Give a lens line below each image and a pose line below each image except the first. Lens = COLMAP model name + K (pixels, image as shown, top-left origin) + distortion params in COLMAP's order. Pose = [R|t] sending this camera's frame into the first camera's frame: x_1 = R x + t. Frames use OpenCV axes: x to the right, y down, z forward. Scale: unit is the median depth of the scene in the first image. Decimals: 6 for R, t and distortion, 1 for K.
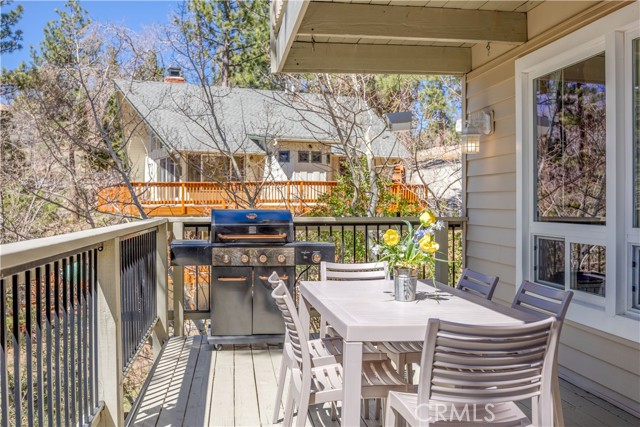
lens RADIAL K [[643.9, 0, 318.3], [0, 643.9, 212.8], [0, 0, 1]] dist [-0.102633, 0.007107]
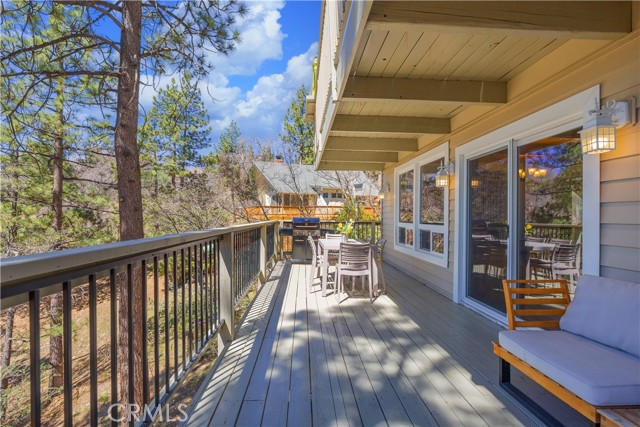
lens RADIAL K [[303.7, 0, 320.7], [0, 303.7, 217.3], [0, 0, 1]] dist [-0.001081, -0.000166]
pose [[0.996787, 0.009179, -0.079572, 0.052858], [-0.009886, 0.999915, -0.008496, 0.003778], [0.079488, 0.009255, 0.996793, -0.279642]]
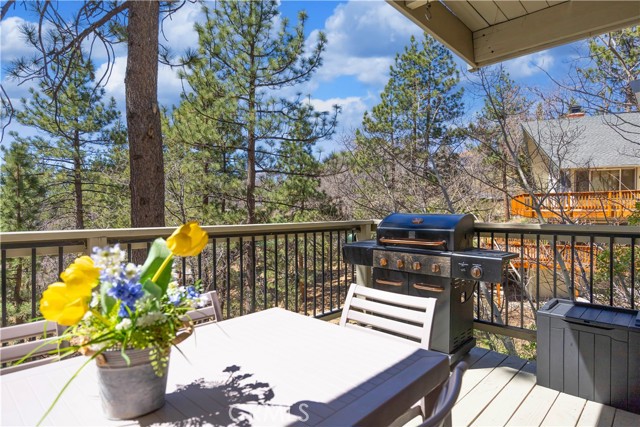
lens RADIAL K [[371.8, 0, 317.2], [0, 371.8, 214.5], [0, 0, 1]] dist [0.020420, -0.000497]
pose [[0.632343, 0.009063, -0.774636, 0.167053], [-0.009506, 0.999947, 0.003939, -0.003400], [0.774630, 0.004872, 0.632395, 0.366871]]
